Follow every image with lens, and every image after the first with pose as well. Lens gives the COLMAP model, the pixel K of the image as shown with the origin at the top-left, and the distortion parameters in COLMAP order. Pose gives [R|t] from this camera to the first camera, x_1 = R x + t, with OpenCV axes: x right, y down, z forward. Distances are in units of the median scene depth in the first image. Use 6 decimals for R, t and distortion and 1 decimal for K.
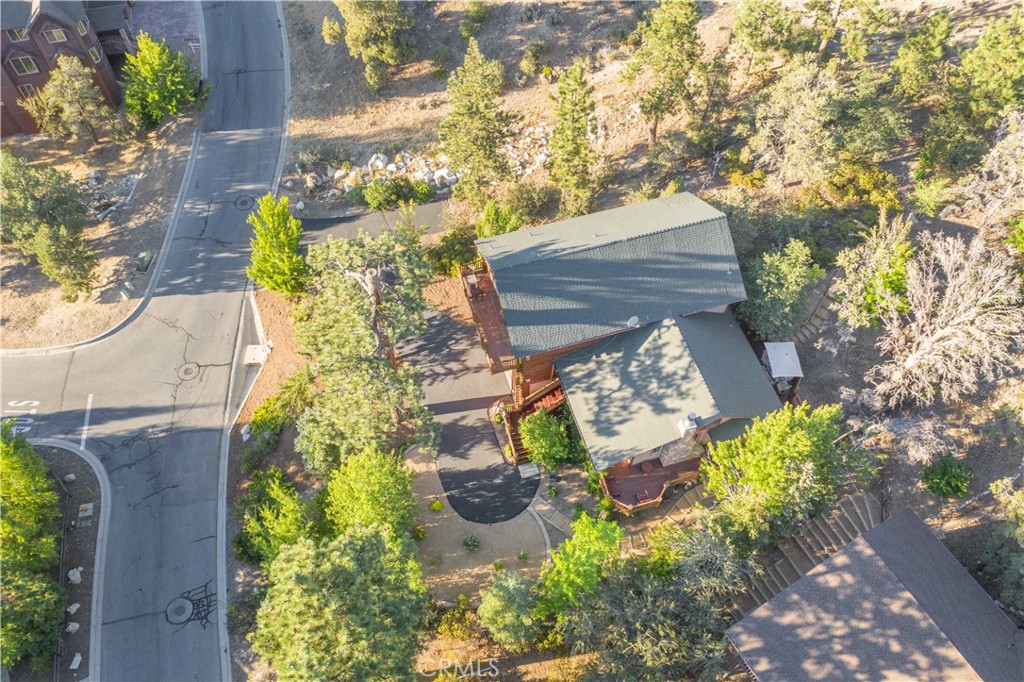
lens RADIAL K [[813.0, 0, 515.7], [0, 813.0, 352.2], [0, 0, 1]] dist [-0.008644, -0.009768]
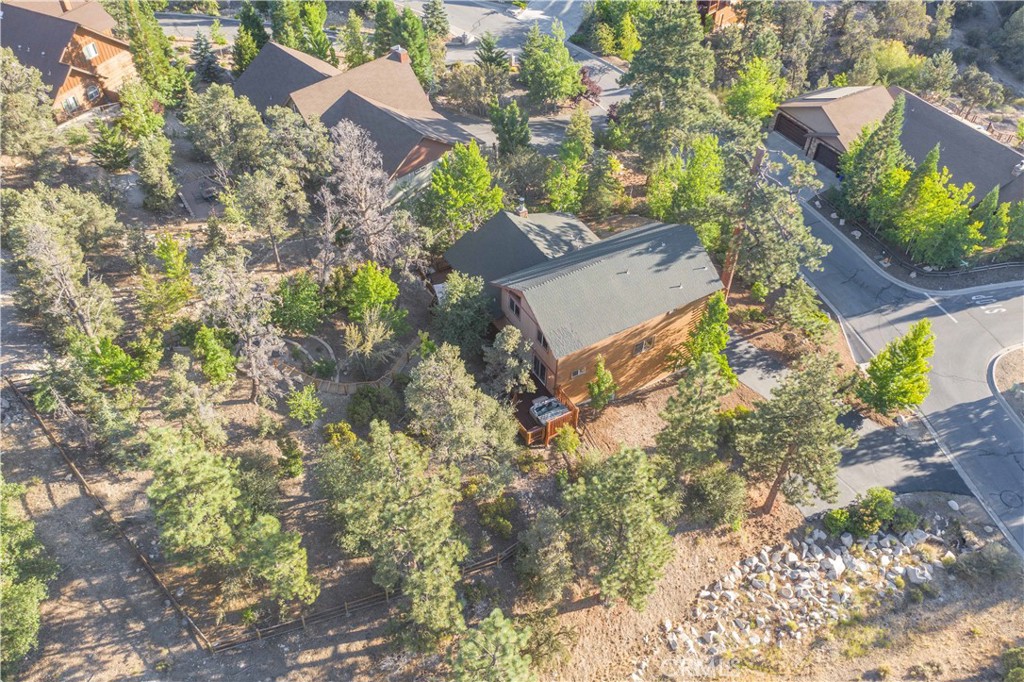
lens RADIAL K [[813.0, 0, 515.7], [0, 813.0, 352.2], [0, 0, 1]] dist [-0.008644, -0.009768]
pose [[-0.970072, 0.145004, -0.194766, 0.498852], [-0.224973, -0.234919, 0.945622, -1.245022], [0.091365, 0.961138, 0.260510, 0.803425]]
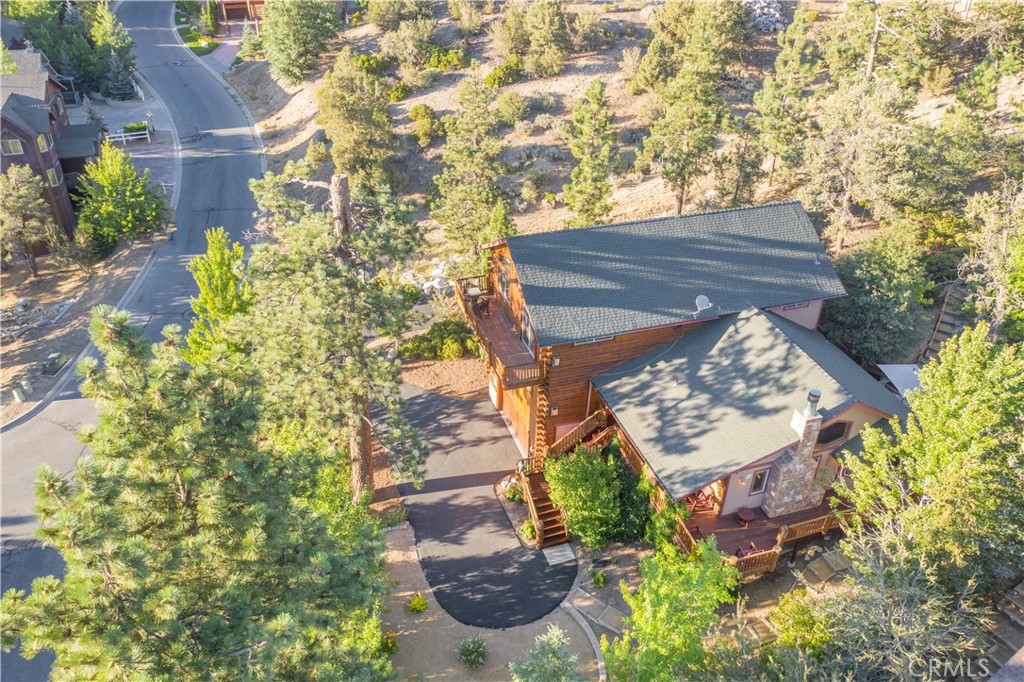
lens RADIAL K [[823.3, 0, 507.2], [0, 823.3, 341.0], [0, 0, 1]] dist [0.039211, -0.097598]
pose [[0.999850, -0.012738, 0.011742, -0.033054], [0.016557, 0.902045, -0.431325, 0.295083], [-0.005098, 0.431455, 0.902120, 0.346065]]
